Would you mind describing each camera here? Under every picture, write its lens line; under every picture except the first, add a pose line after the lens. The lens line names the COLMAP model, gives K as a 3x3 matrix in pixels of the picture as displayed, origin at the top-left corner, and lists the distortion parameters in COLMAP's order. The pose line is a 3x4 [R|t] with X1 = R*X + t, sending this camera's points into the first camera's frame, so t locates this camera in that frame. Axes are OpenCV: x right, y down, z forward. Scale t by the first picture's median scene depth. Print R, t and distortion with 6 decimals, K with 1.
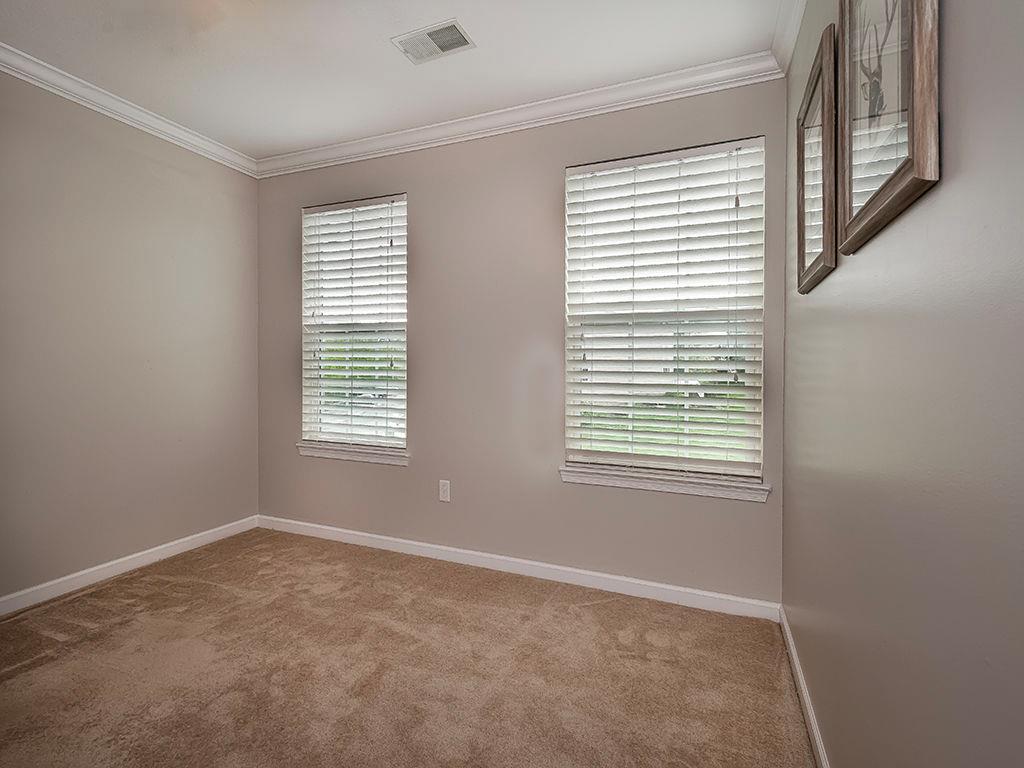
lens RADIAL K [[642.1, 0, 512.0], [0, 642.1, 367.0], [0, 0, 1]] dist [0.003054, 0.000152]
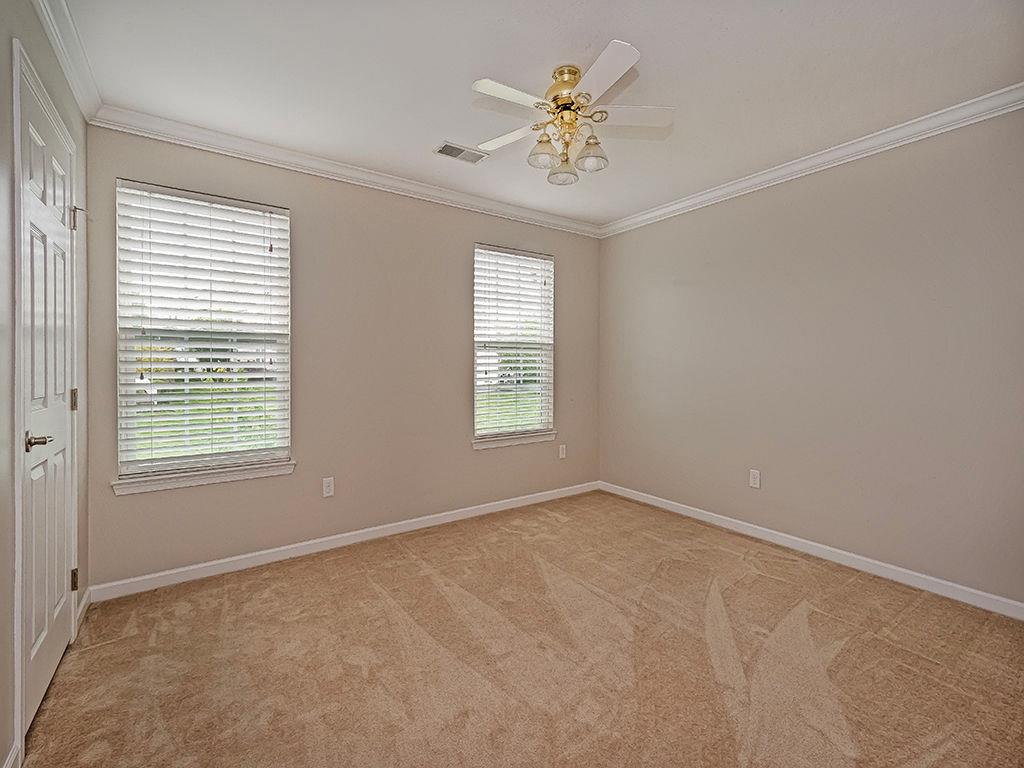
lens RADIAL K [[447.7, 0, 515.3], [0, 447.7, 367.8], [0, 0, 1]] dist [0.001080, -0.000057]
pose [[0.426665, -0.001668, 0.904408, -0.648250], [0.017409, 0.999828, -0.006369, -0.004490], [-0.904242, 0.018463, 0.426621, 0.359141]]
